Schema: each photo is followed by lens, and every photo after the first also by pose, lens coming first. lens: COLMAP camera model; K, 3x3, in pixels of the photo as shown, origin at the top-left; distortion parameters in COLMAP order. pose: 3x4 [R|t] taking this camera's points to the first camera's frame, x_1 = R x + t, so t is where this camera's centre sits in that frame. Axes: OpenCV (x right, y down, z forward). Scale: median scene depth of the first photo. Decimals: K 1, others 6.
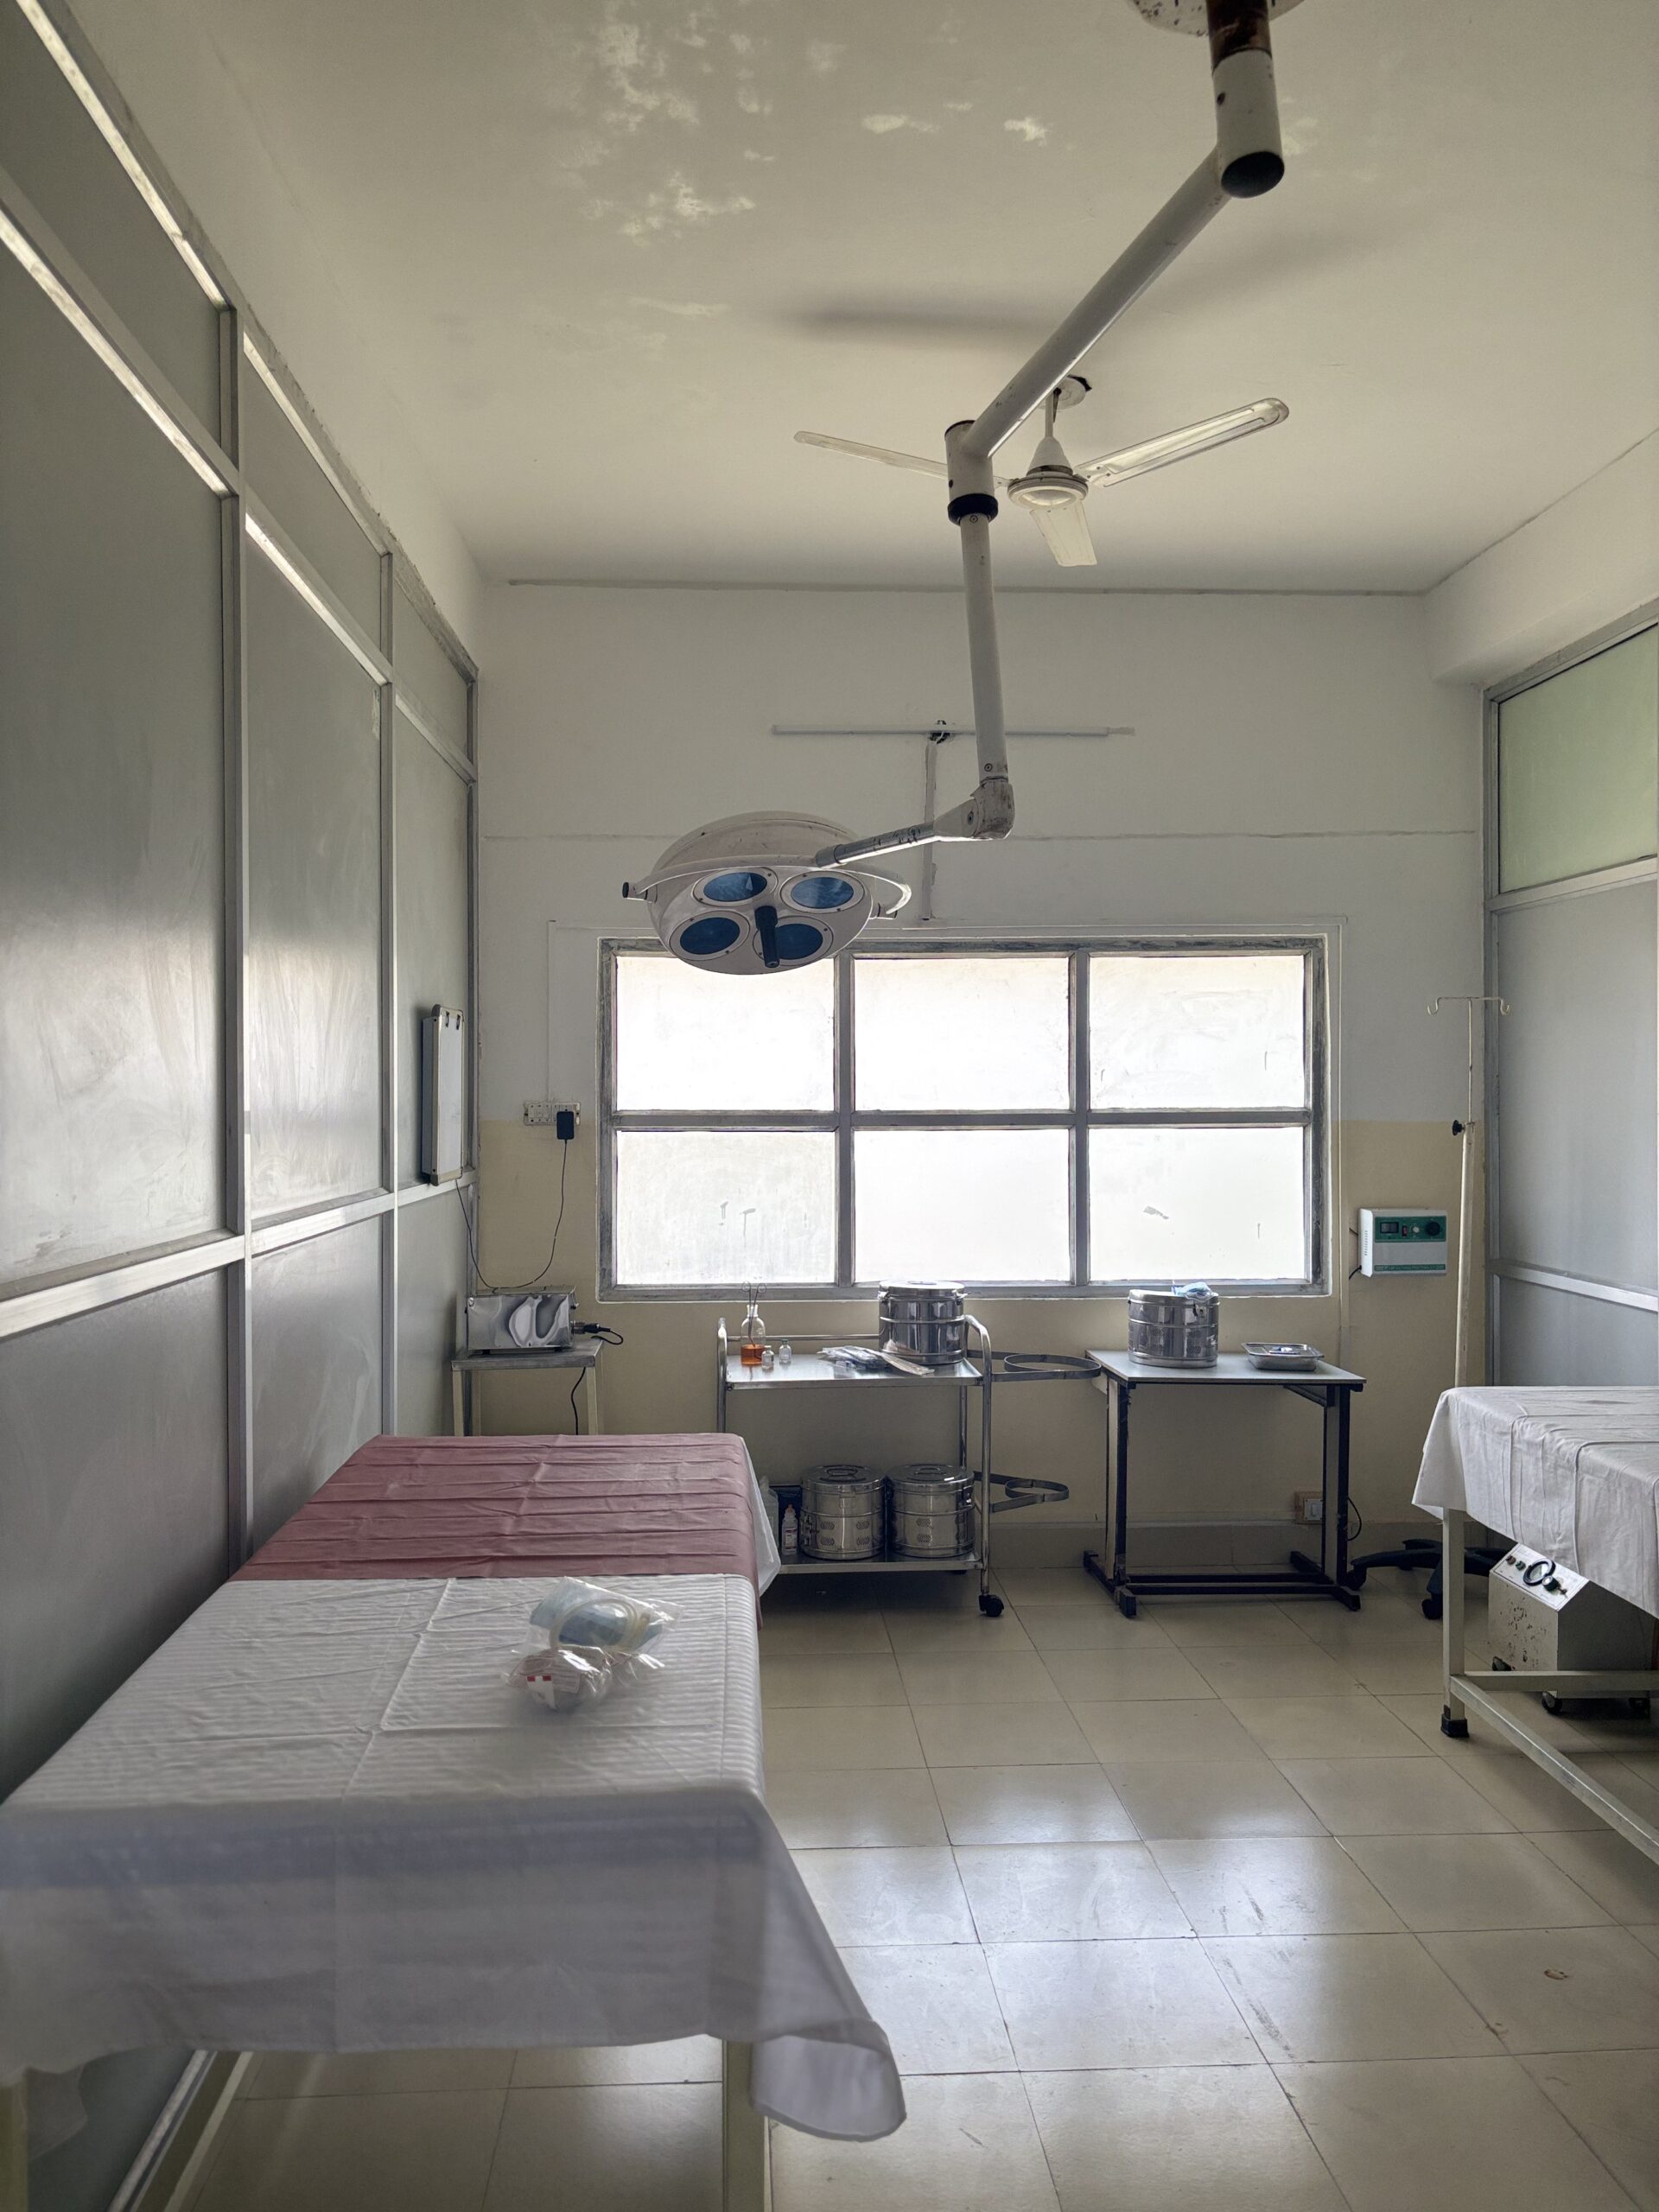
lens RADIAL K [[1660.4, 0, 834.1], [0, 1660.4, 1102.3], [0, 0, 1]] dist [0.057413, -0.051505]
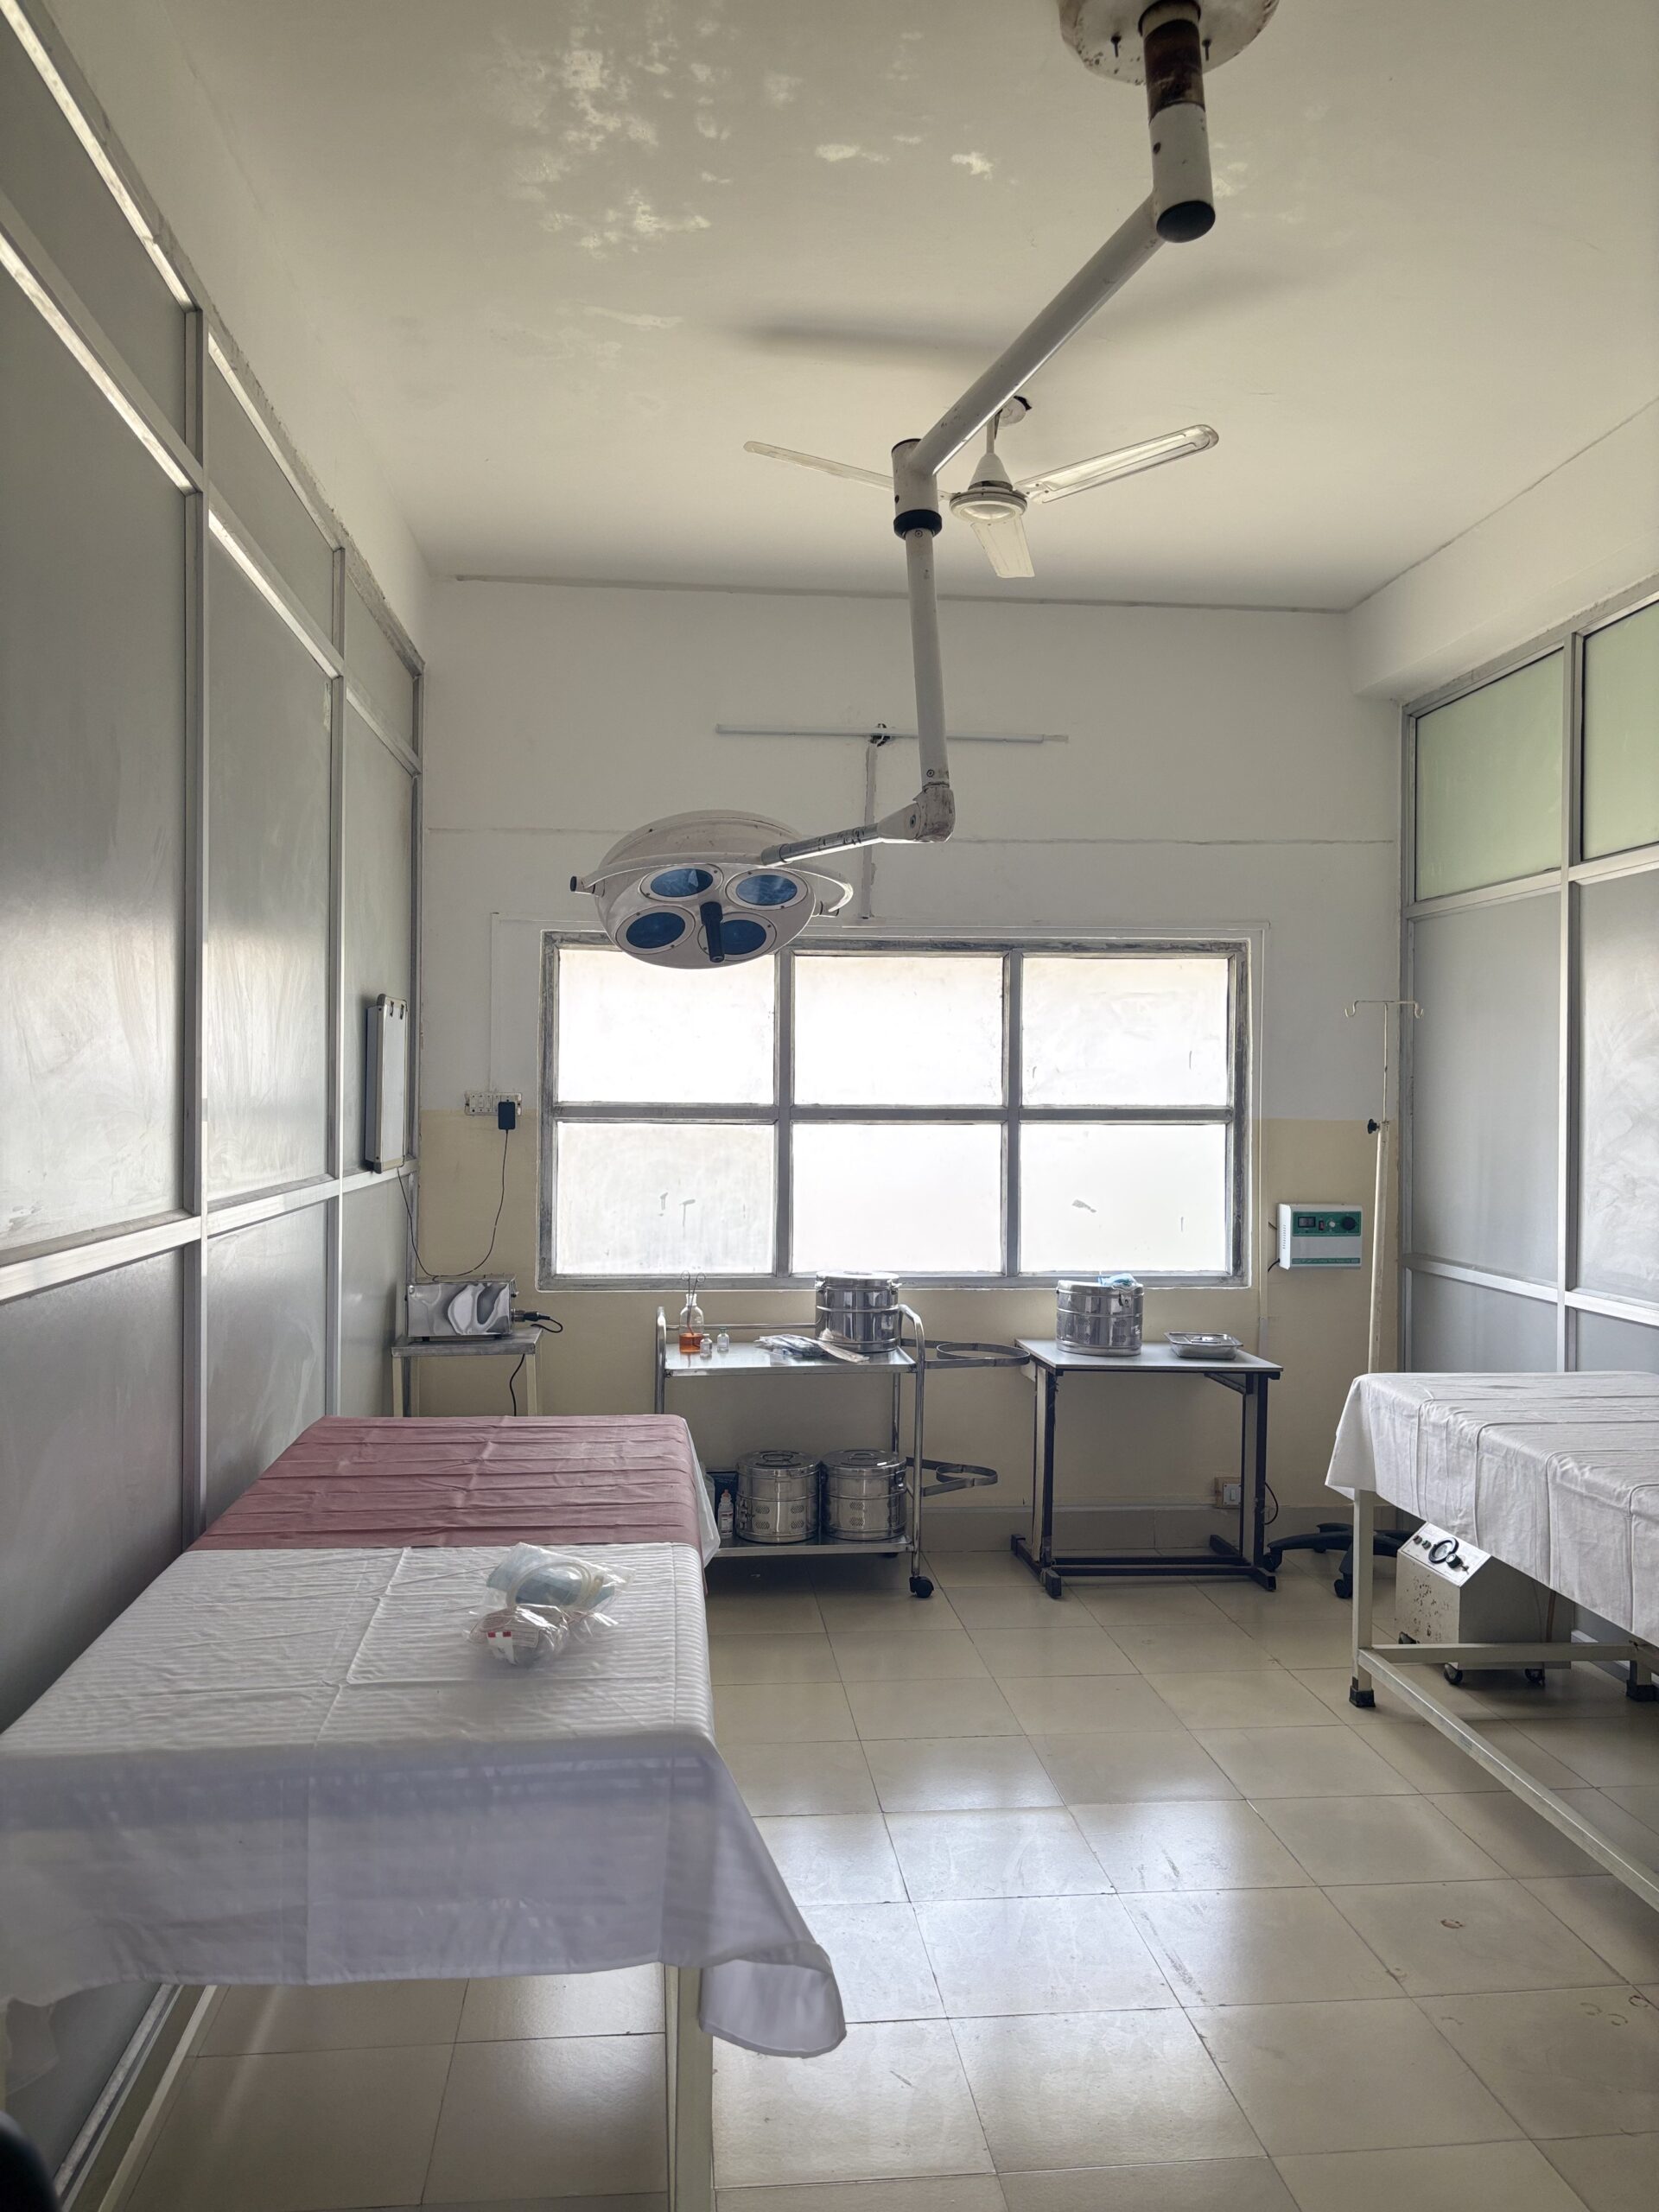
lens RADIAL K [[1662.3, 0, 848.1], [0, 1662.3, 1100.4], [0, 0, 1]] dist [0.063189, -0.059668]
pose [[0.998706, 0.010370, 0.049788, -0.005565], [-0.010380, 0.999946, -0.000057, 0.002800], [-0.049786, -0.000460, 0.998760, -0.025363]]
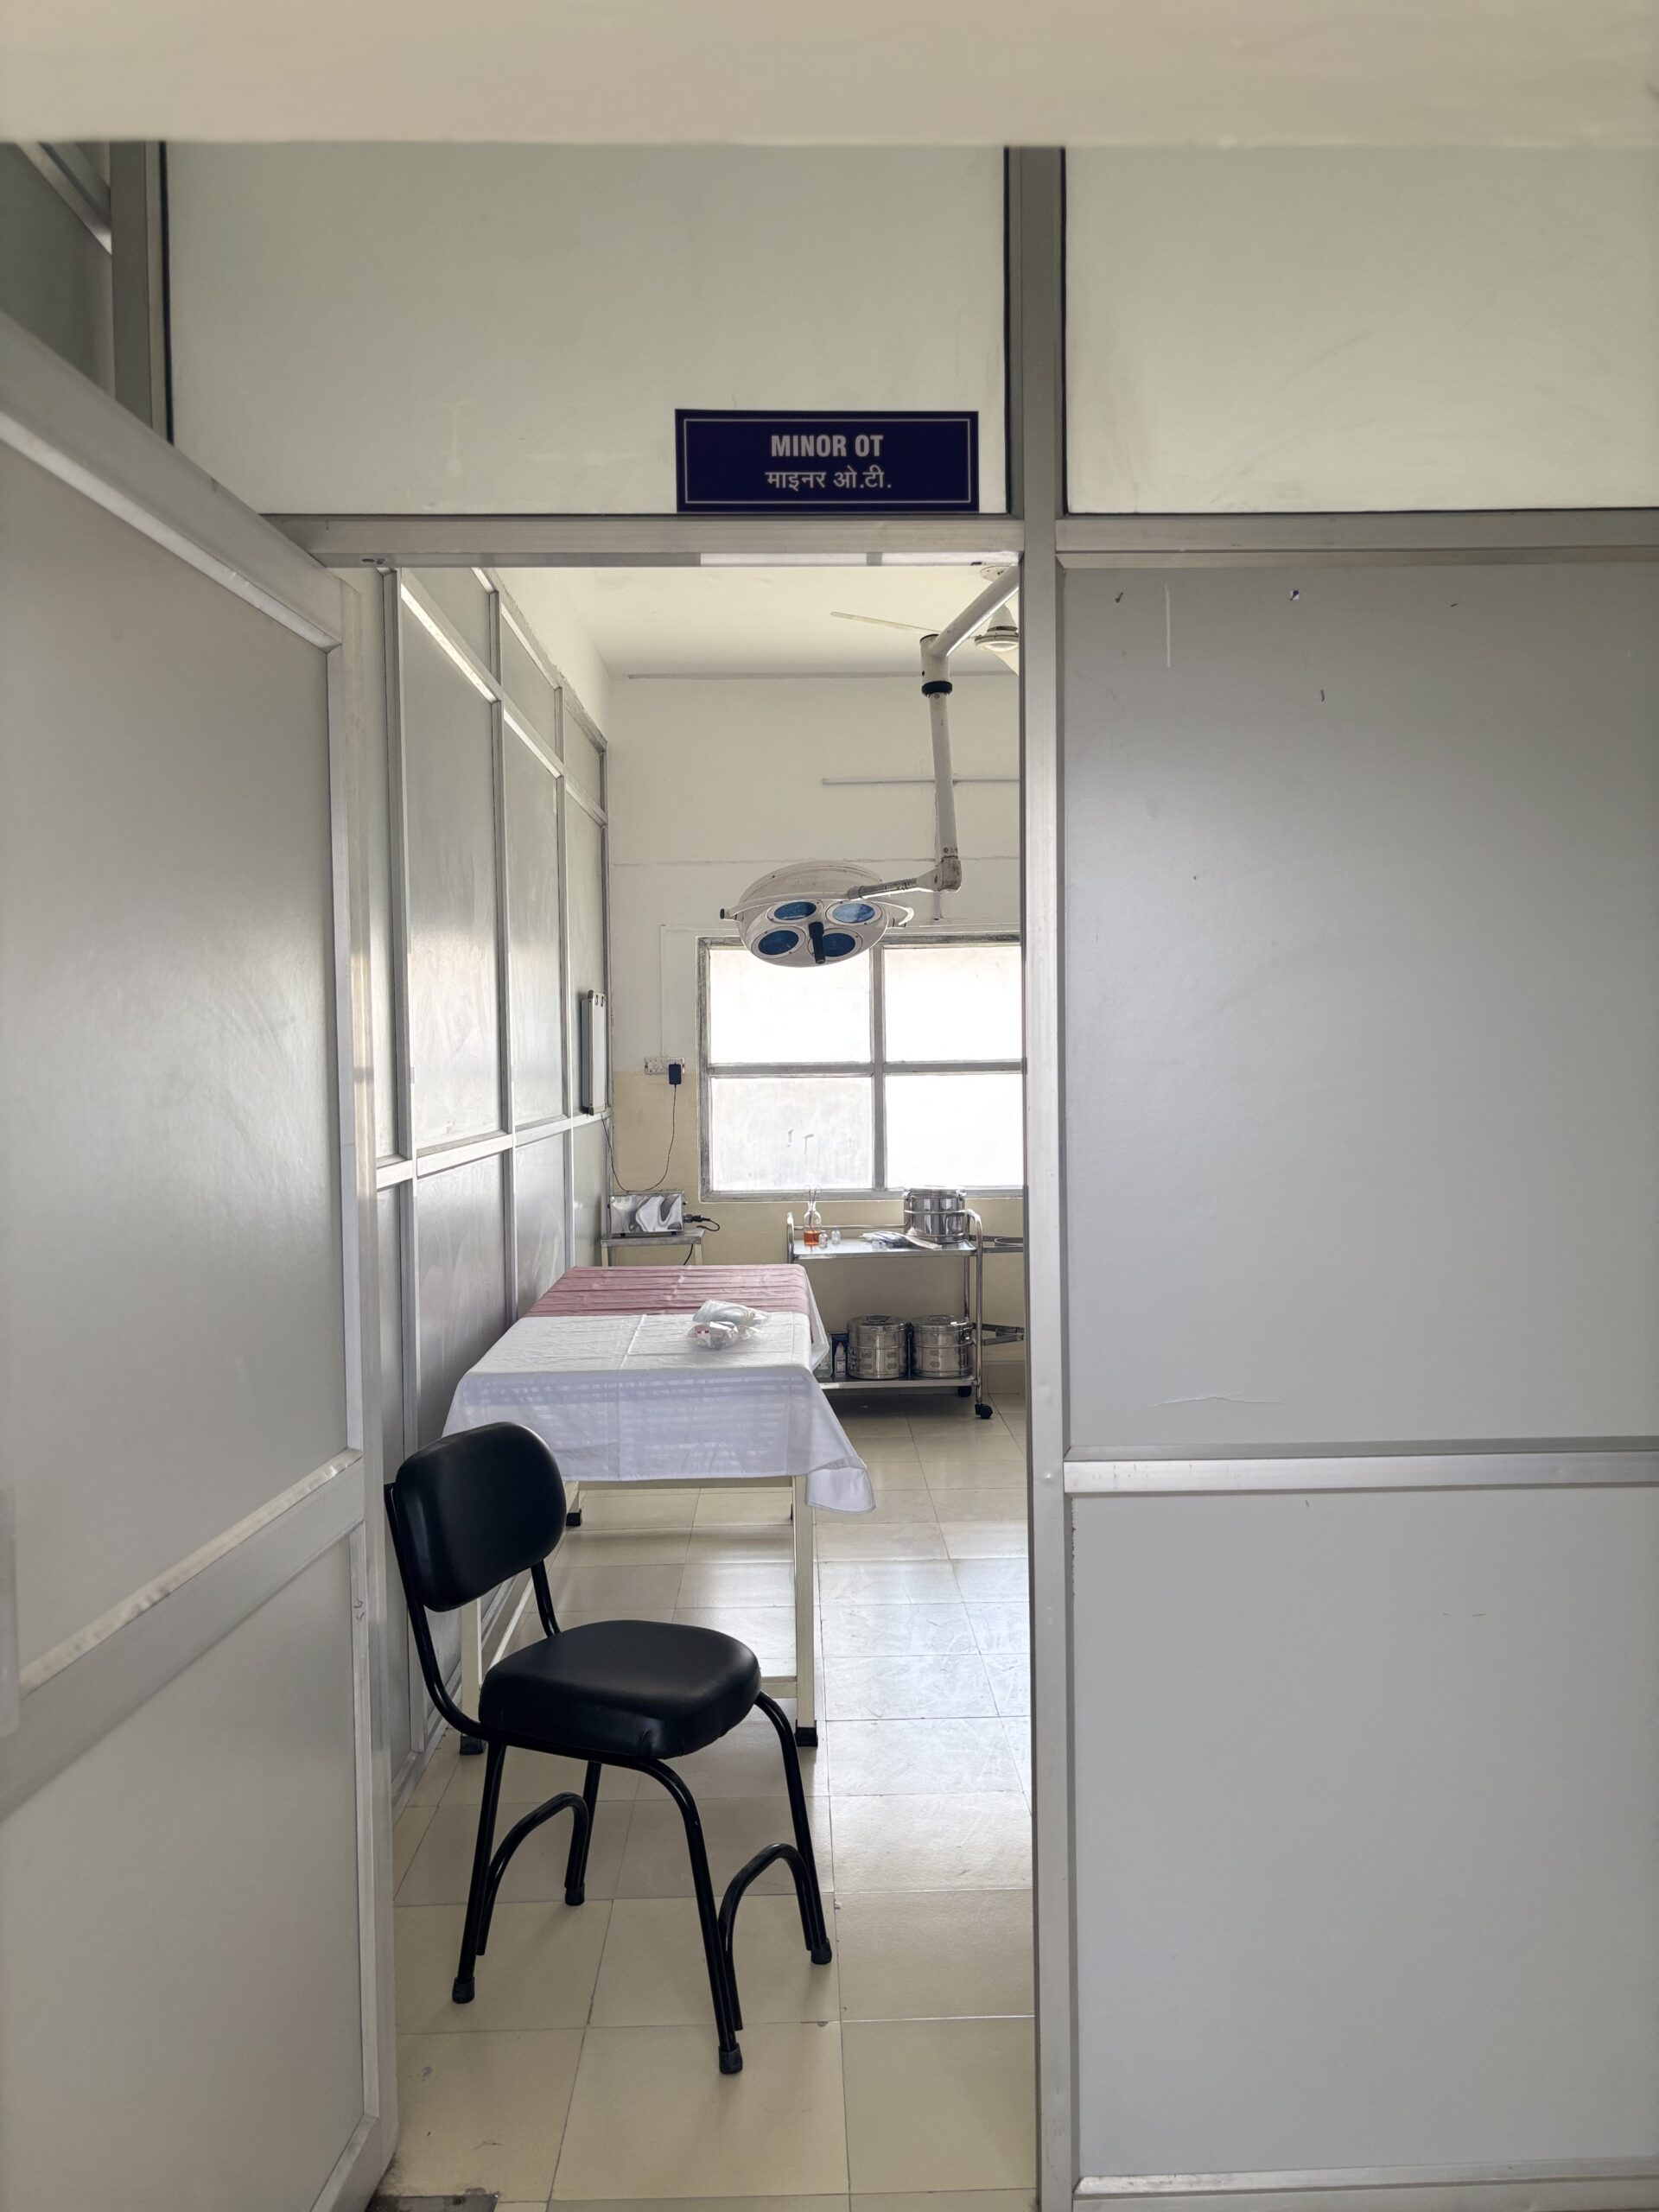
lens RADIAL K [[1660.4, 0, 834.1], [0, 1660.4, 1102.3], [0, 0, 1]] dist [0.057413, -0.051505]
pose [[0.999140, -0.010393, -0.040145, 0.028568], [0.011409, 0.999618, 0.025163, 0.004423], [0.039868, -0.025599, 0.998877, -0.418637]]
